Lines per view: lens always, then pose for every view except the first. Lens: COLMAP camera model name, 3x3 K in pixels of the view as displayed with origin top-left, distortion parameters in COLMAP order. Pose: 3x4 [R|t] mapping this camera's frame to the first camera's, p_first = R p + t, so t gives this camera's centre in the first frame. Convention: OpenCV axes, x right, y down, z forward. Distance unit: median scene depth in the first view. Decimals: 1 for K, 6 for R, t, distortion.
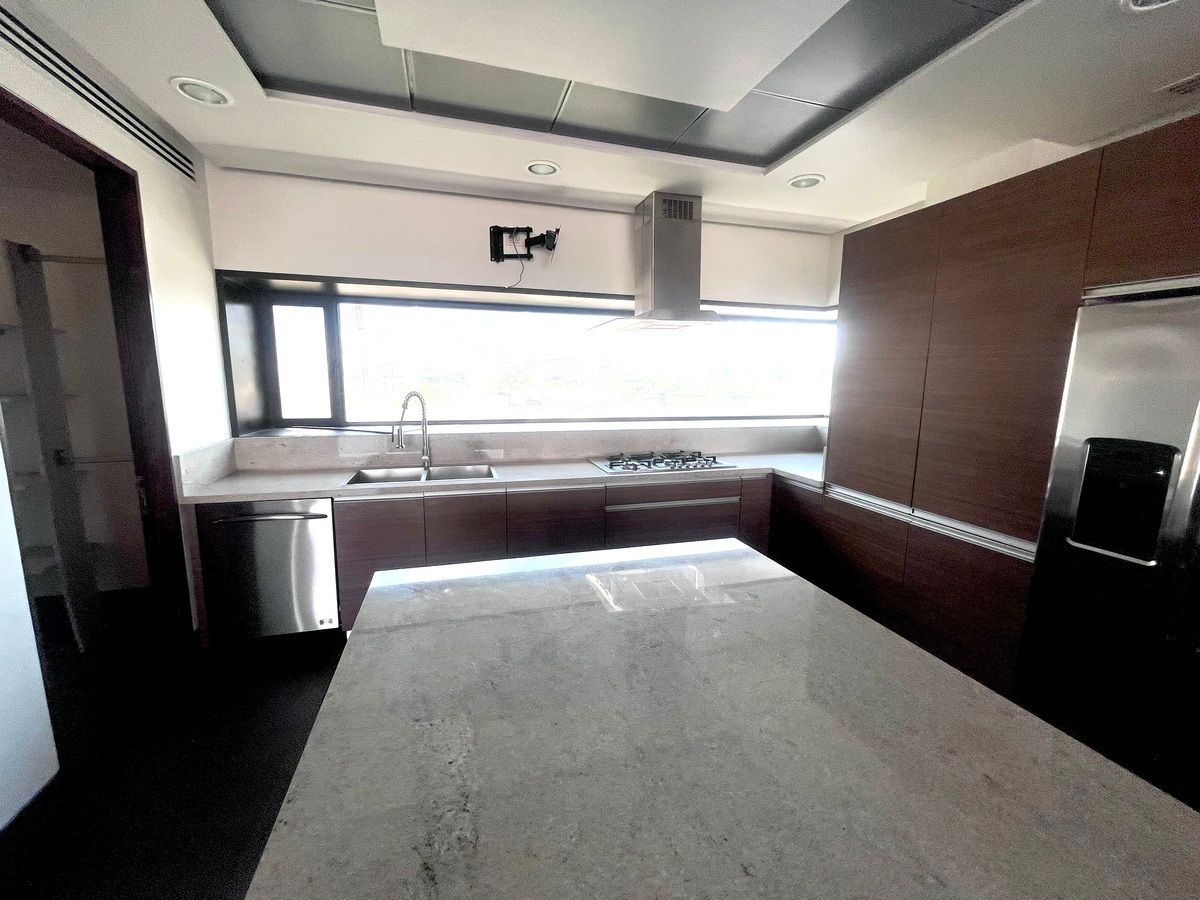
lens RADIAL K [[486.3, 0, 597.1], [0, 486.3, 451.8], [0, 0, 1]] dist [-0.007303, 0.000602]
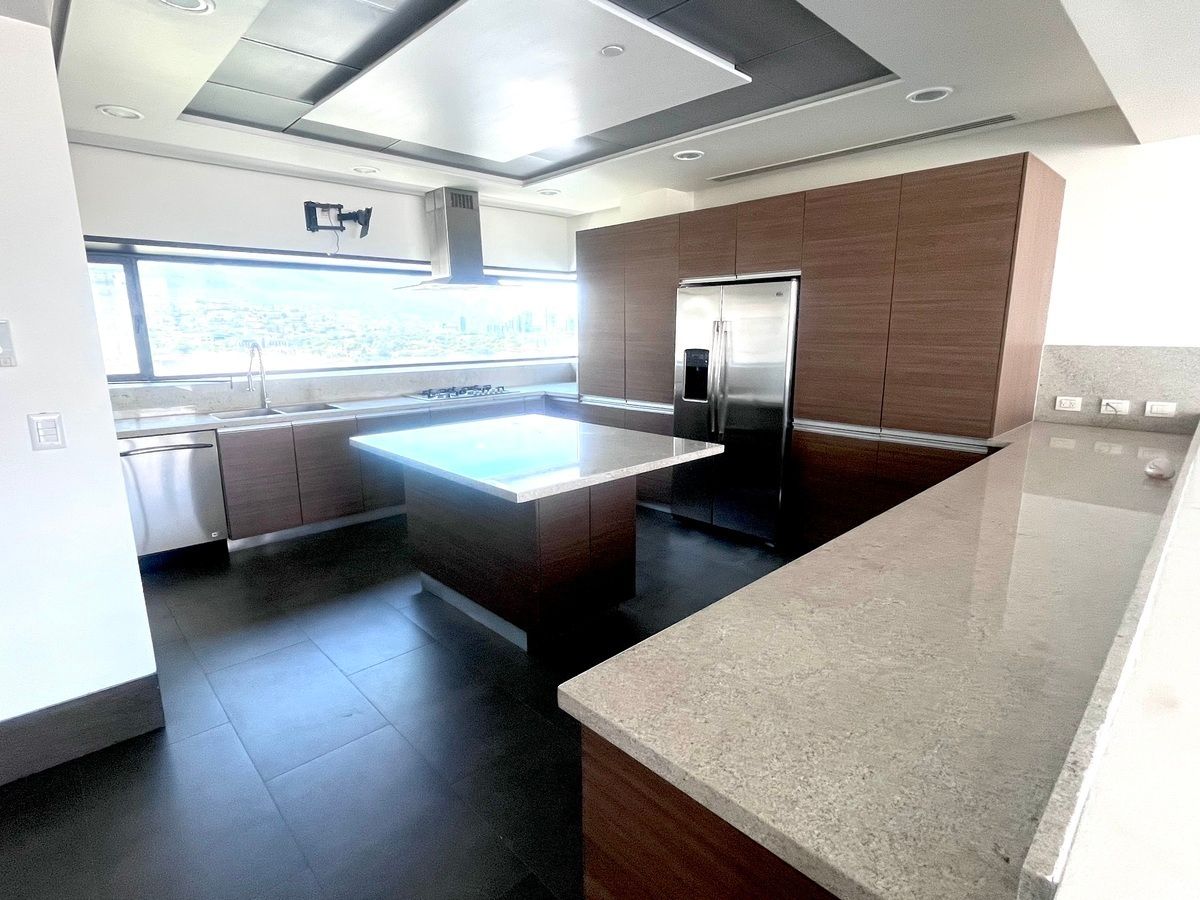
lens RADIAL K [[597.3, 0, 597.7], [0, 597.3, 451.4], [0, 0, 1]] dist [-0.006262, -0.000338]
pose [[0.889052, -0.110241, 0.444334, -0.298757], [0.089664, 0.993707, 0.067137, 0.109485], [-0.448939, -0.019848, 0.893342, -0.634487]]
